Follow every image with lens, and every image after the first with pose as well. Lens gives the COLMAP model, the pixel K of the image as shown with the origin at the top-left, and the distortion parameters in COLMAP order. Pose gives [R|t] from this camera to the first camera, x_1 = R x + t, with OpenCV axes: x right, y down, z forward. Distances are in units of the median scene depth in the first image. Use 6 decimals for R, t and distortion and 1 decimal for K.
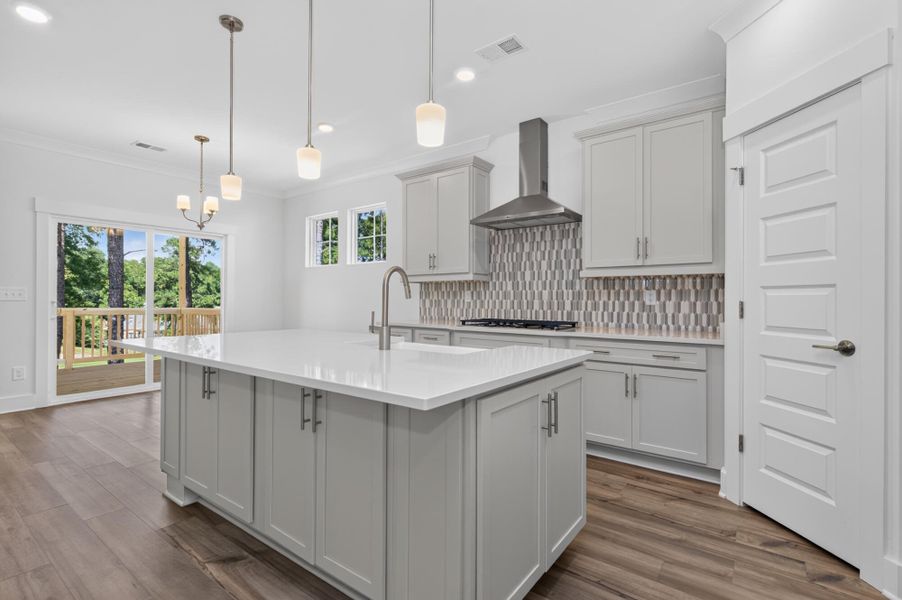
lens RADIAL K [[431.0, 0, 451.8], [0, 431.0, 293.4], [0, 0, 1]] dist [0.011179, -0.005323]
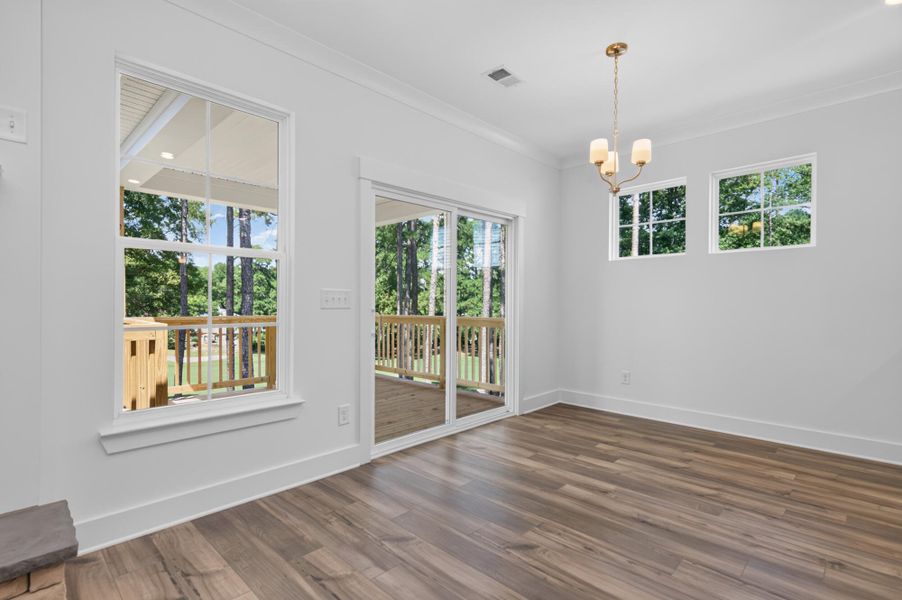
lens RADIAL K [[431.0, 0, 442.7], [0, 431.0, 300.3], [0, 0, 1]] dist [0.011179, -0.005323]
pose [[0.991621, -0.004606, -0.129102, -0.910668], [0.005575, 0.999959, 0.007149, -0.000274], [0.129064, -0.007809, 0.991605, 0.418194]]
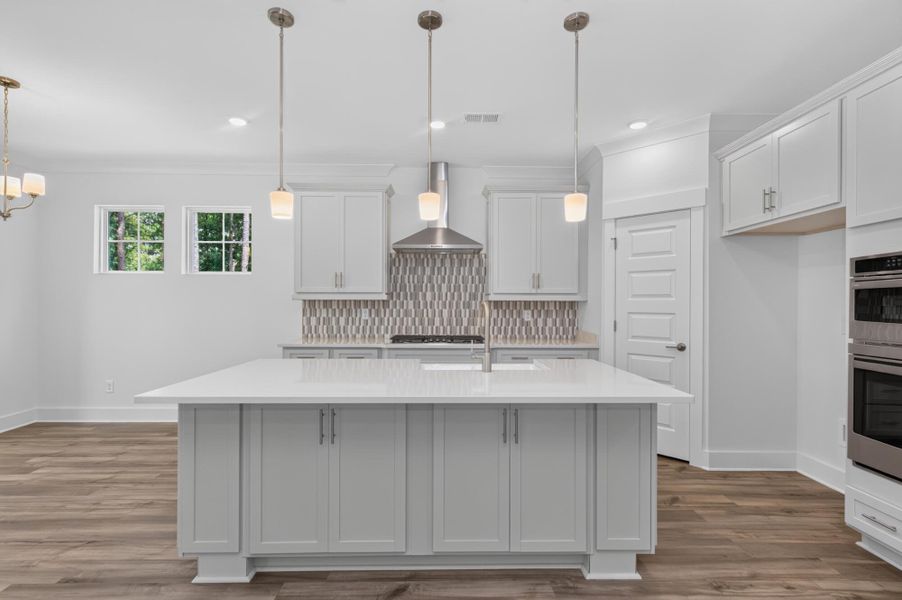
lens RADIAL K [[431.0, 0, 450.4], [0, 431.0, 303.3], [0, 0, 1]] dist [0.011179, -0.005323]
pose [[0.786945, -0.000836, 0.617023, -0.552240], [-0.009450, 0.999865, 0.013406, -0.043418], [-0.616951, -0.016380, 0.786831, 0.069689]]
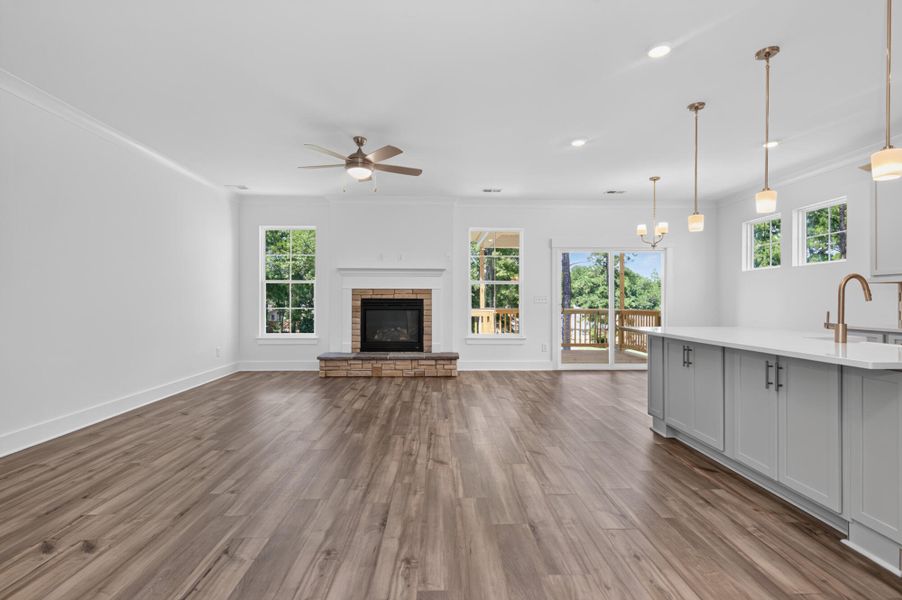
lens RADIAL K [[431.0, 0, 448.4], [0, 431.0, 302.1], [0, 0, 1]] dist [0.011179, -0.005323]
pose [[0.622241, -0.000663, -0.782825, 0.065018], [0.011305, 0.999903, 0.008139, -0.004830], [0.782744, -0.013914, 0.622188, -0.362776]]
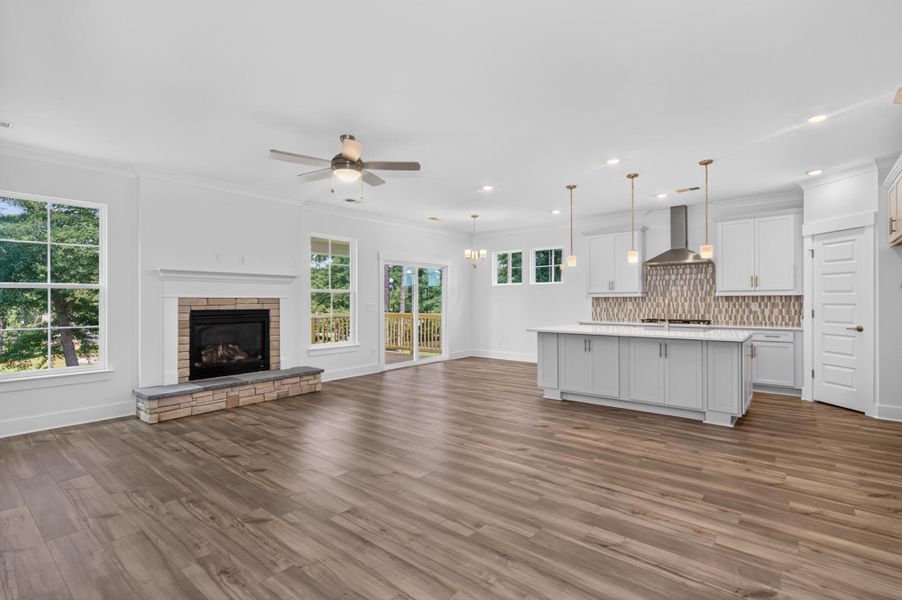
lens RADIAL K [[431.0, 0, 443.7], [0, 431.0, 295.6], [0, 0, 1]] dist [0.011179, -0.005323]
pose [[0.998530, -0.010227, -0.053237, -0.744982], [0.010458, 0.999937, 0.004067, -0.057349], [0.053192, -0.004618, 0.998574, -0.893153]]
